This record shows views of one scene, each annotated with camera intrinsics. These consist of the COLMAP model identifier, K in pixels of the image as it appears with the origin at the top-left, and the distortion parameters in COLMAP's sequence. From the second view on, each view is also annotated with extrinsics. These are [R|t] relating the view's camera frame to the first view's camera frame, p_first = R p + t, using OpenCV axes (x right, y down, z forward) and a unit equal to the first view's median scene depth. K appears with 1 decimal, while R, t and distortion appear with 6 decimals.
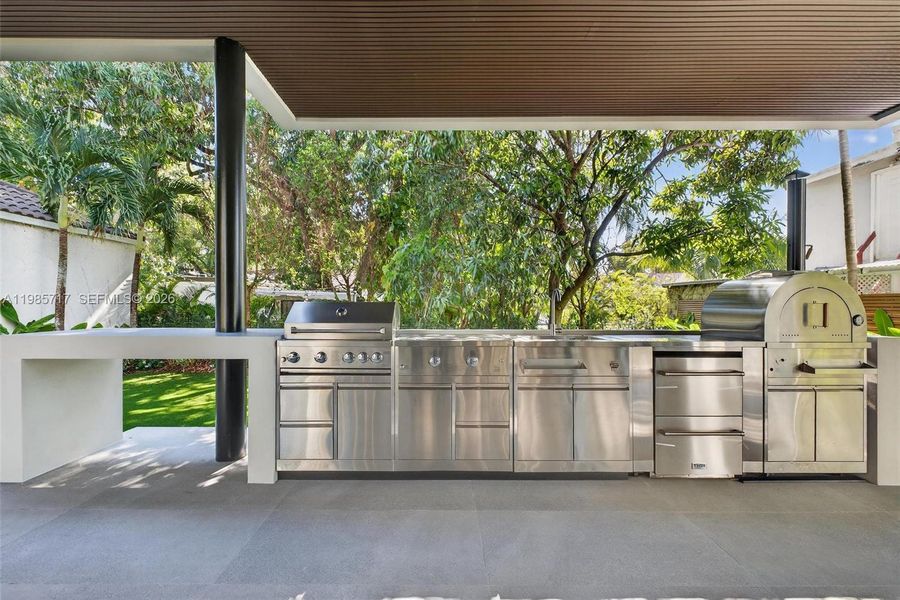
lens RADIAL K [[393.9, 0, 439.7], [0, 393.9, 306.5], [0, 0, 1]] dist [-0.001555, -0.000434]
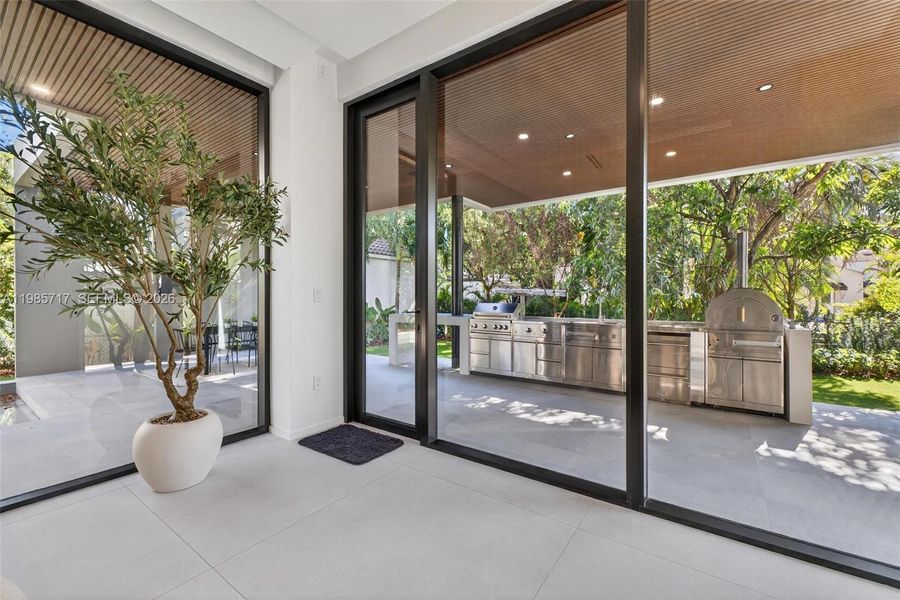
lens RADIAL K [[377.9, 0, 453.1], [0, 377.9, 299.8], [0, 0, 1]] dist [0.001004, 0.000029]
pose [[0.822150, 0.003014, -0.569263, 0.806944], [-0.001132, 0.999993, 0.003660, -0.040440], [0.569270, -0.002365, 0.822148, -0.959245]]
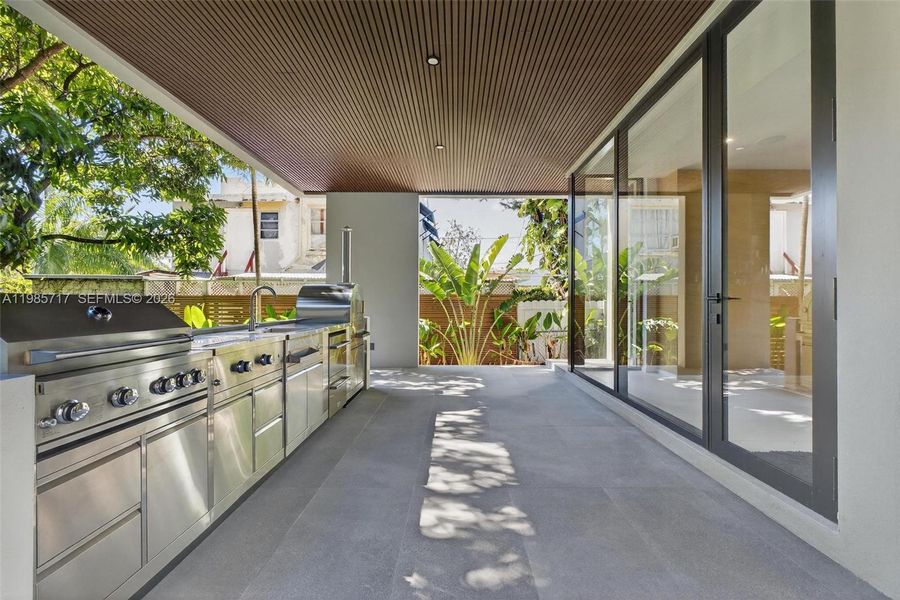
lens RADIAL K [[377.9, 0, 453.1], [0, 377.9, 299.8], [0, 0, 1]] dist [0.001004, 0.000029]
pose [[-0.012274, 0.008596, 0.999888, -0.615031], [-0.001890, 0.999961, -0.008620, -0.001263], [-0.999923, -0.001995, -0.012257, 0.401850]]
